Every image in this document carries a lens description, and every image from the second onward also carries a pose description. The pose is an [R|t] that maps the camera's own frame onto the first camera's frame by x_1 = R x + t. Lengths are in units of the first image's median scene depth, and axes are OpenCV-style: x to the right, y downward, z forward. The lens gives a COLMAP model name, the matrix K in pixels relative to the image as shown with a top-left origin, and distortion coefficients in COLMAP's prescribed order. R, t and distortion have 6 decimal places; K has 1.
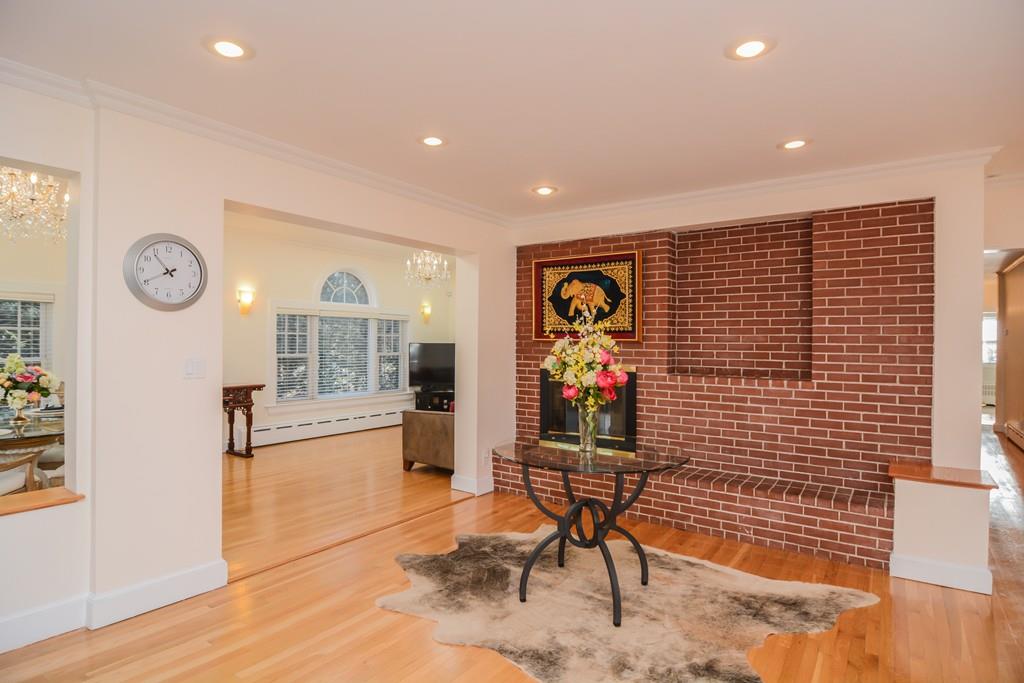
lens RADIAL K [[564.5, 0, 507.5], [0, 564.5, 349.9], [0, 0, 1]] dist [0.000062, -0.002798]
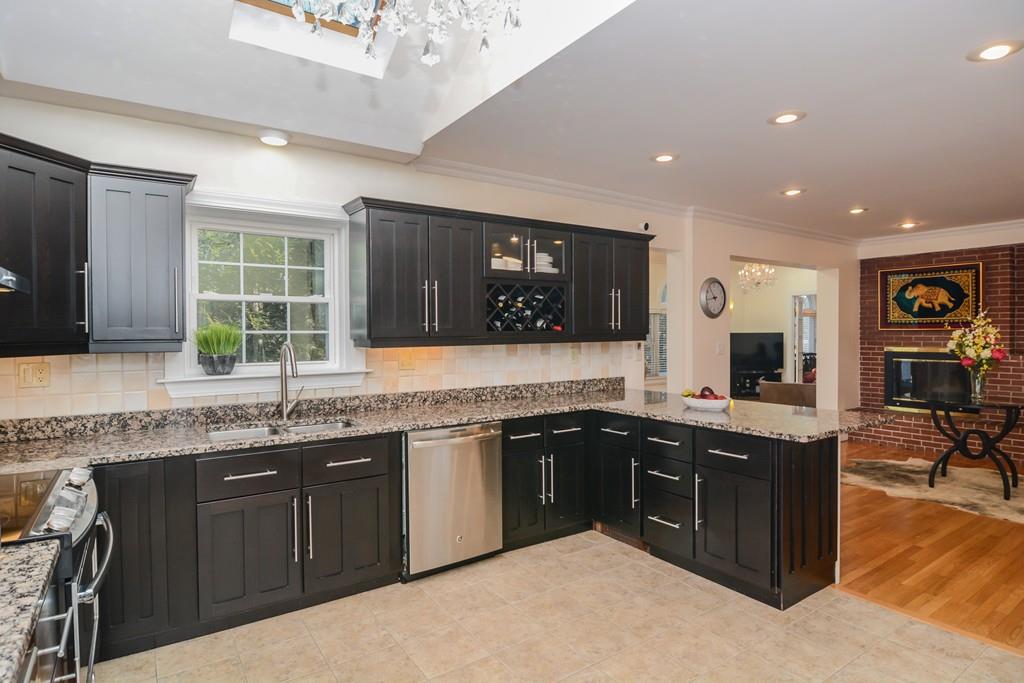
lens RADIAL K [[564.5, 0, 516.0], [0, 564.5, 345.5], [0, 0, 1]] dist [0.000062, -0.002798]
pose [[0.948094, -0.006859, -0.317917, -0.362200], [0.010133, 0.999911, 0.008646, -0.000720], [0.317829, -0.011418, 0.948079, -0.570045]]
